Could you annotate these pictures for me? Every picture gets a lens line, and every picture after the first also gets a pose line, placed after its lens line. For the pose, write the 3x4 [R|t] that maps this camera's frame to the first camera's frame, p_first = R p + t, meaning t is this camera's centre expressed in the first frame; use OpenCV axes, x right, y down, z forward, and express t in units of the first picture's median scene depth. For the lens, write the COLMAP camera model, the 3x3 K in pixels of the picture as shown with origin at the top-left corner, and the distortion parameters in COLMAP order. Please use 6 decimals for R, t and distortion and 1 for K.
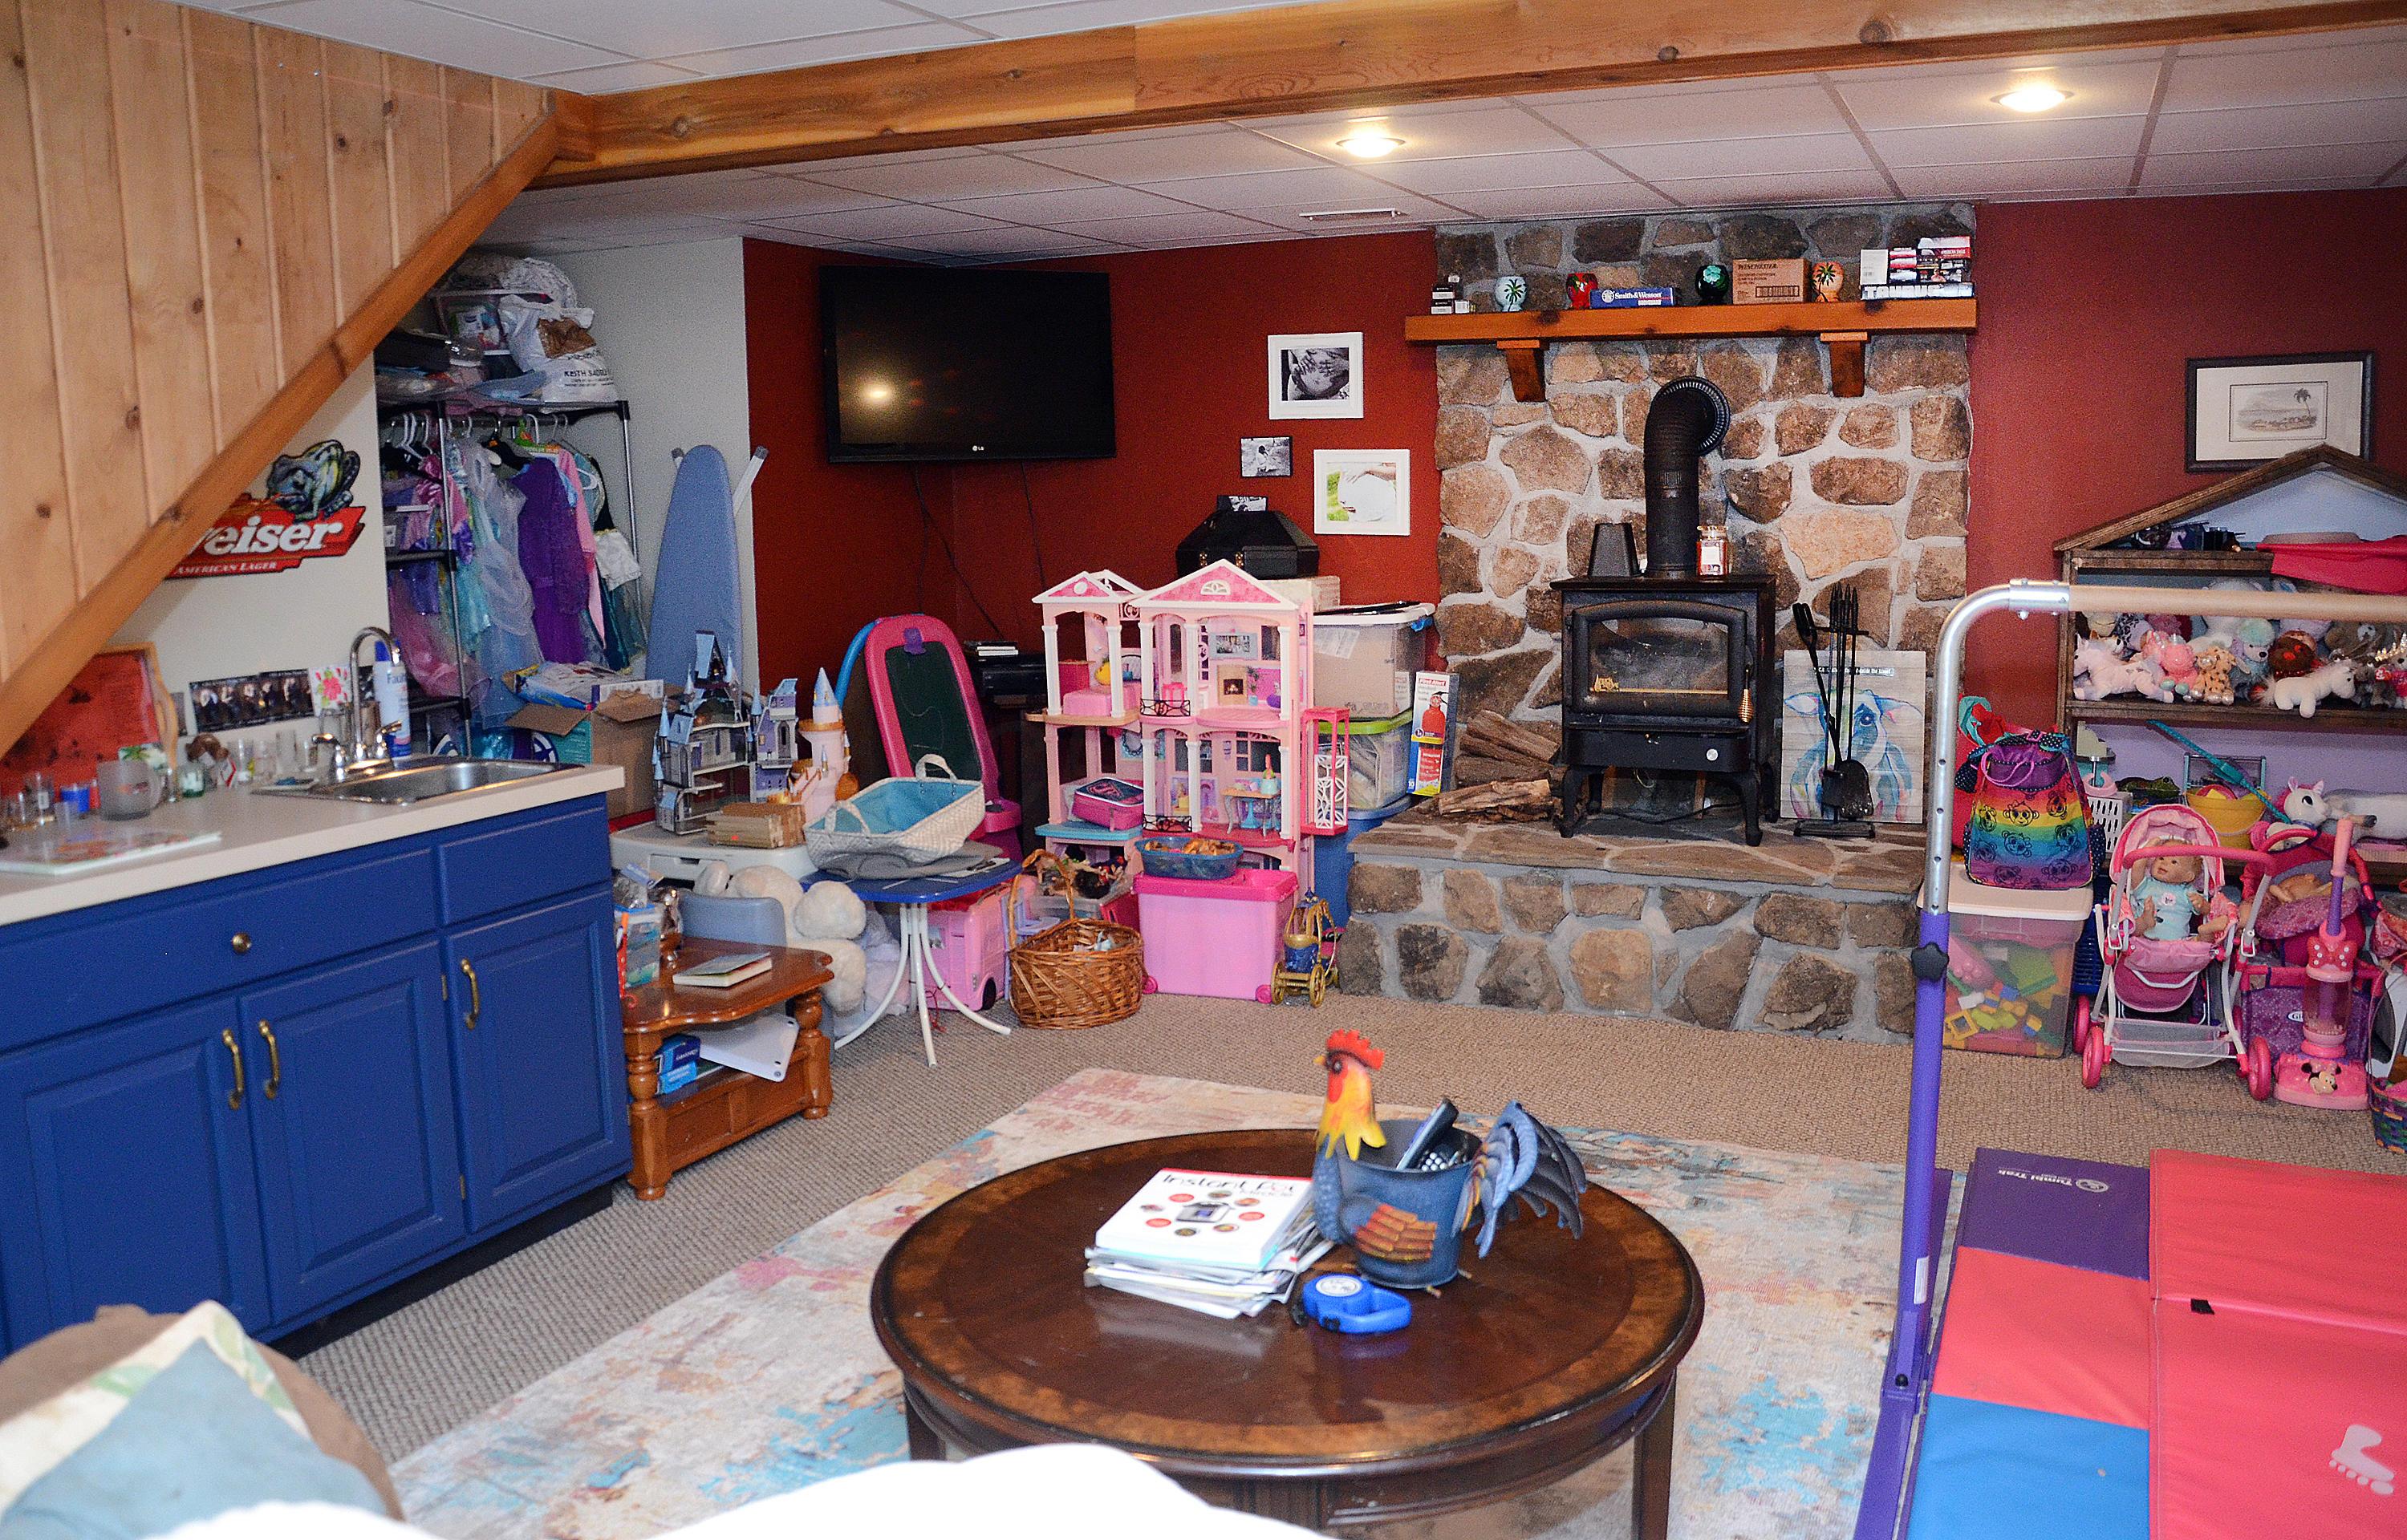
lens RADIAL K [[1938.7, 0, 1203.5], [0, 1938.7, 770.0], [0, 0, 1]] dist [-0.157379, 0.123360]
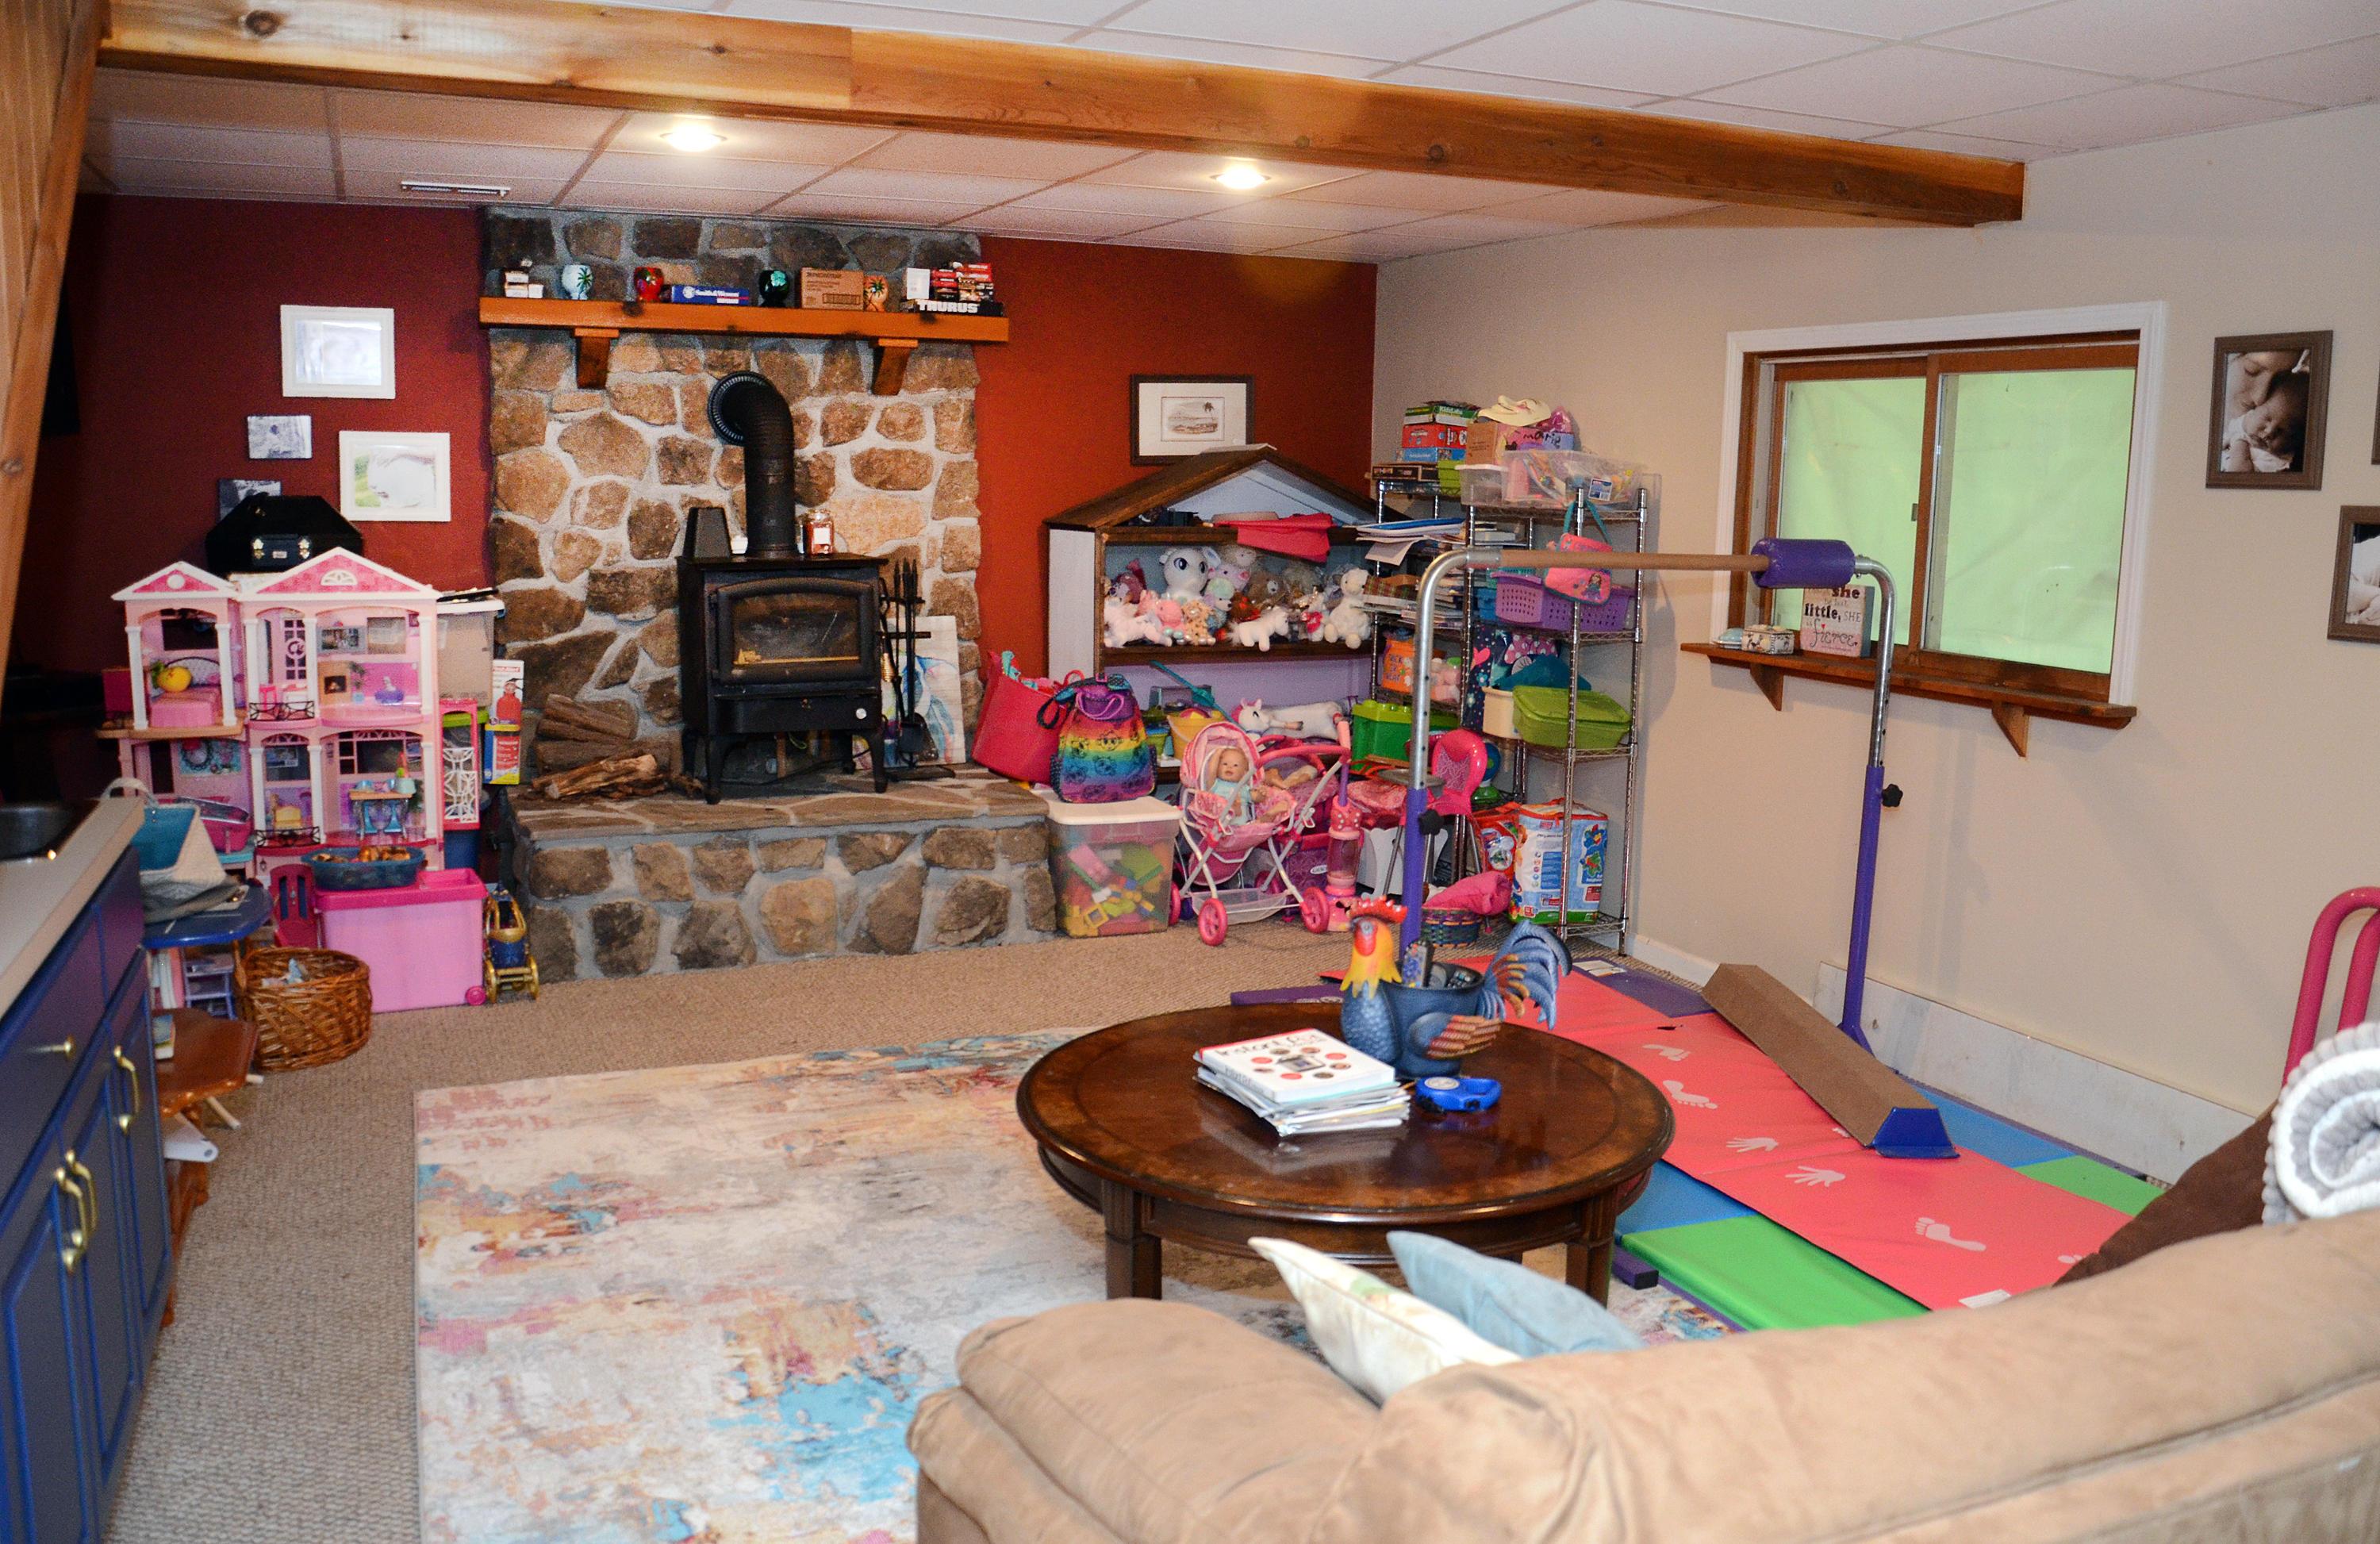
lens RADIAL K [[1930.3, 0, 1190.0], [0, 1930.3, 772.0], [0, 0, 1]] dist [-0.133427, 0.112673]
pose [[0.678955, -0.089951, 0.728649, -0.402280], [0.085092, 0.995419, 0.043595, -0.006232], [-0.729232, 0.032404, 0.683498, 0.089842]]
